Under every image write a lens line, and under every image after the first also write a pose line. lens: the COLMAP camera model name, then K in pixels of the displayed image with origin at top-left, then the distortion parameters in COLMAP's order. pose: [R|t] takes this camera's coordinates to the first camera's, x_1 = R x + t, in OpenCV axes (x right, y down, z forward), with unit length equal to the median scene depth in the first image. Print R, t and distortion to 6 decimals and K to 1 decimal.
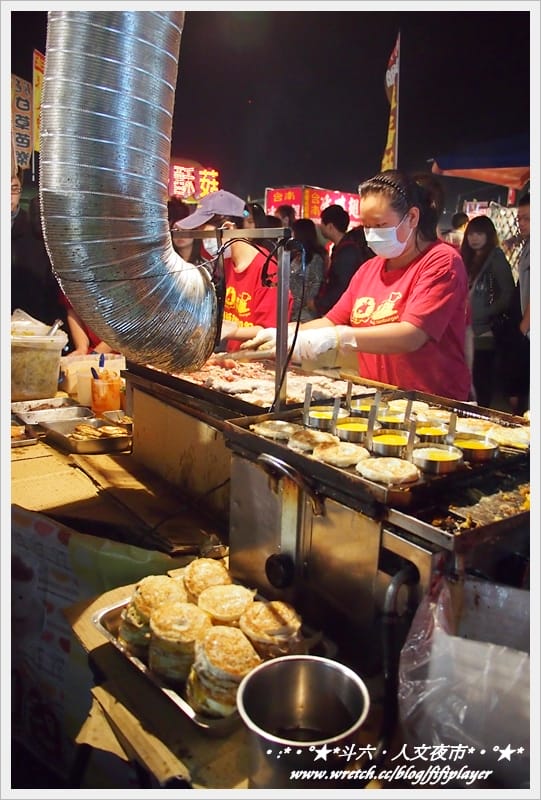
lens RADIAL K [[663.4, 0, 271.1], [0, 663.4, 398.6], [0, 0, 1]] dist [-0.045044, 0.010912]
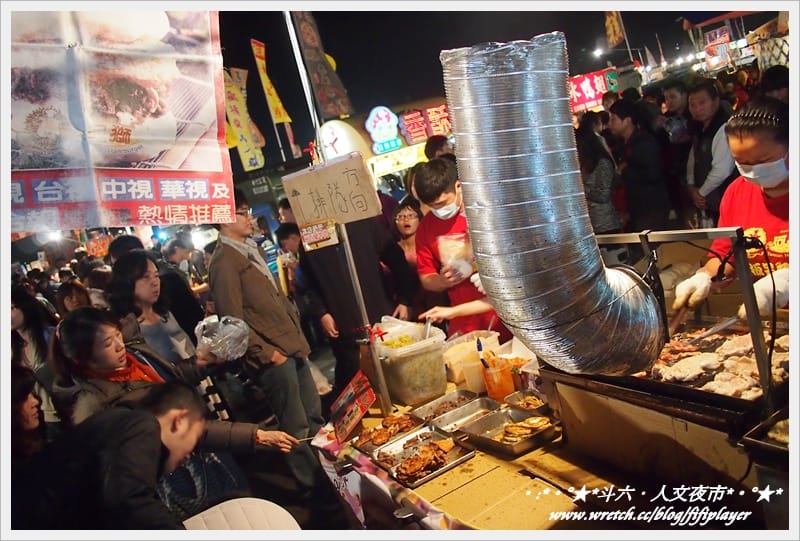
lens RADIAL K [[663.4, 0, 400.8], [0, 663.4, 273.7], [0, 0, 1]] dist [-0.045044, 0.010912]
pose [[0.938462, -0.275116, -0.208806, -0.135397], [0.264487, 0.961246, -0.077794, -0.125941], [0.222116, 0.017781, 0.974858, -0.039123]]
